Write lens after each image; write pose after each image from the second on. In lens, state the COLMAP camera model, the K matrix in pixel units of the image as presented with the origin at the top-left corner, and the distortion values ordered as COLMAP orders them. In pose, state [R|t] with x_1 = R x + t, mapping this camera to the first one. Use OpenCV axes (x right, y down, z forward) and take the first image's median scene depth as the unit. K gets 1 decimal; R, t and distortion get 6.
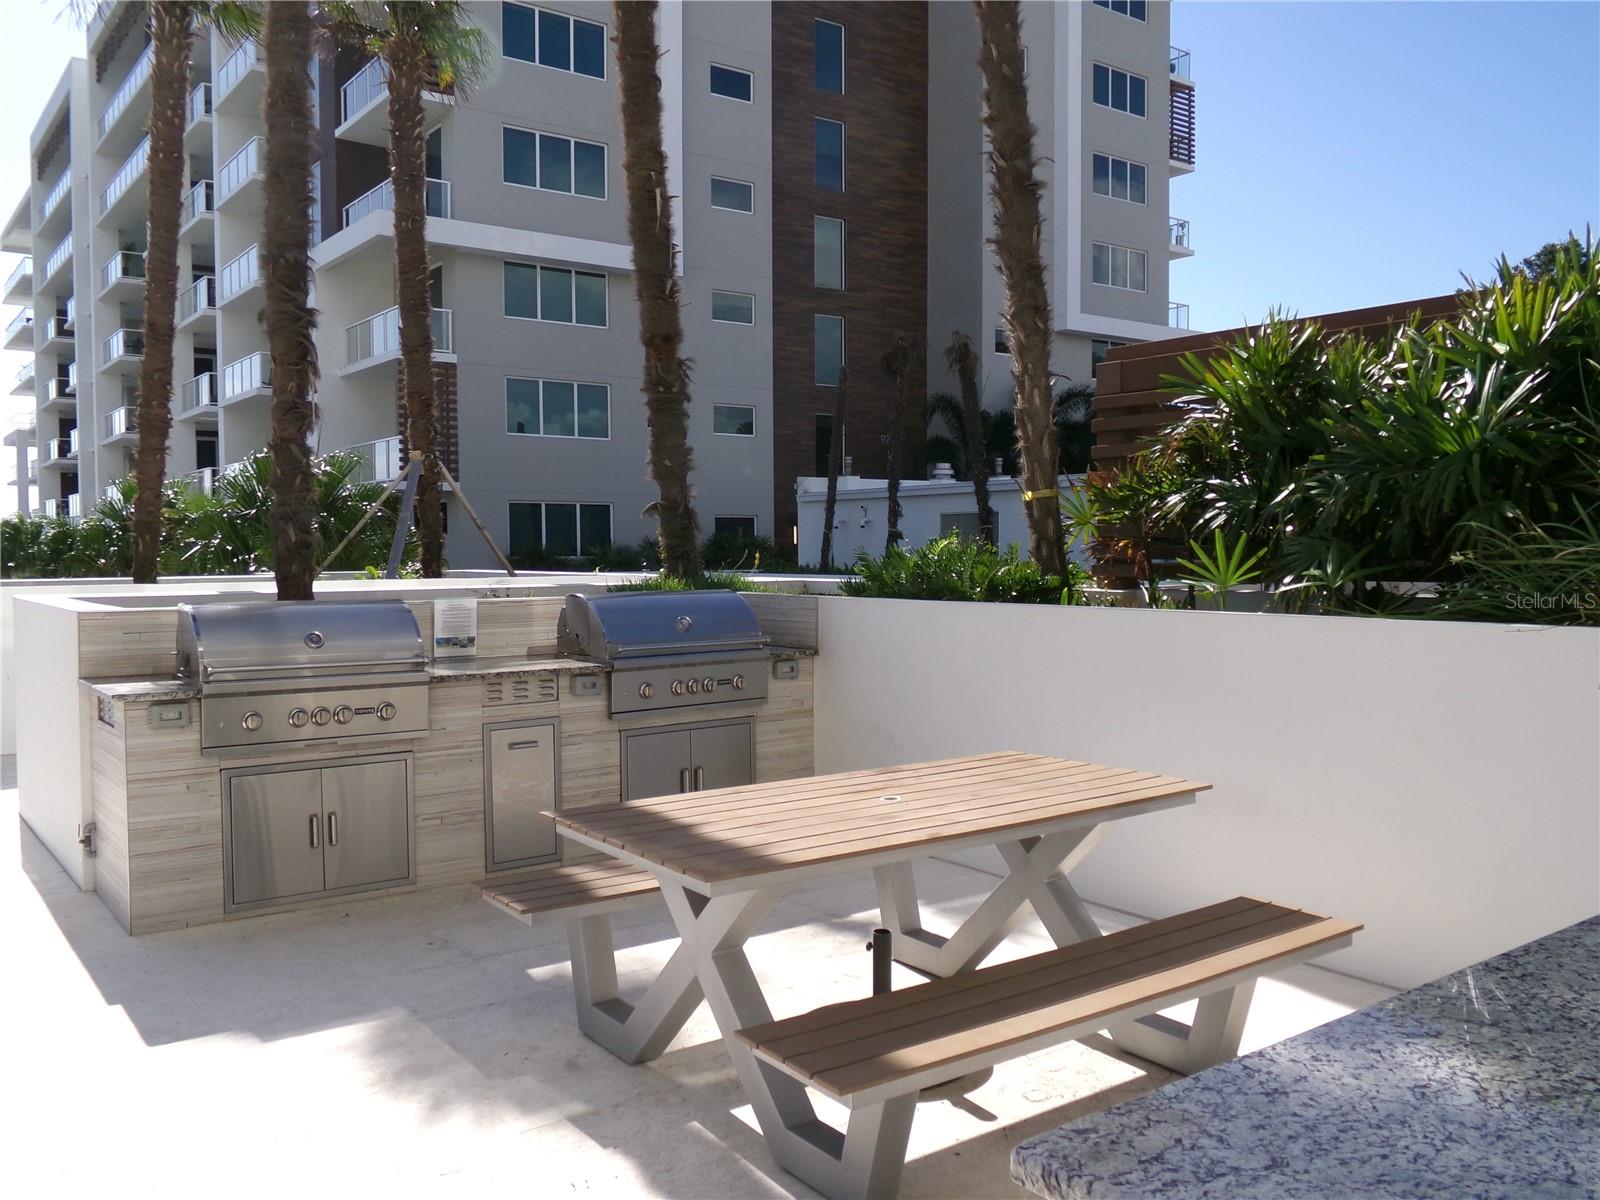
lens RADIAL K [[1311.8, 0, 804.6], [0, 1311.8, 588.7], [0, 0, 1]] dist [0.002174, 0.002631]
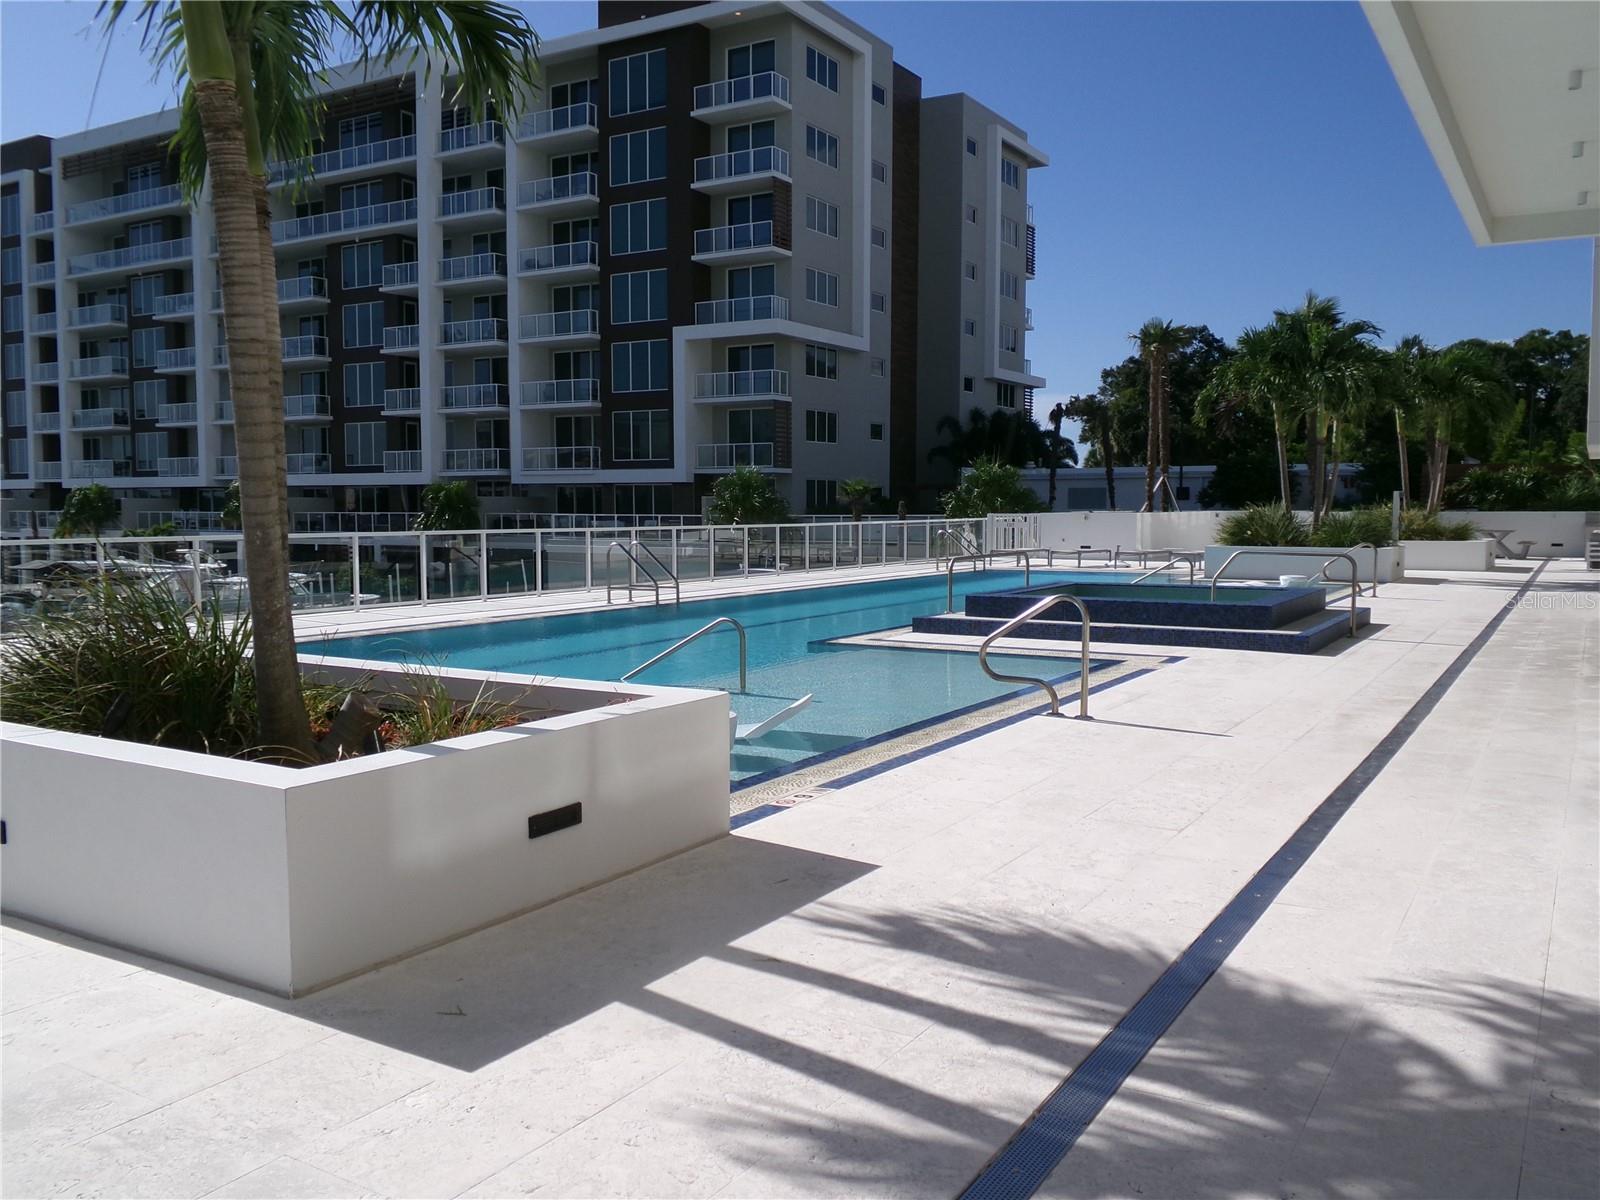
lens RADIAL K [[1311.8, 0, 795.9], [0, 1311.8, 605.0], [0, 0, 1]] dist [0.002174, 0.002631]
pose [[0.930751, -0.036703, 0.363807, -0.857980], [0.025016, 0.999010, 0.036787, 0.037525], [-0.364797, -0.025138, 0.930747, -0.638913]]
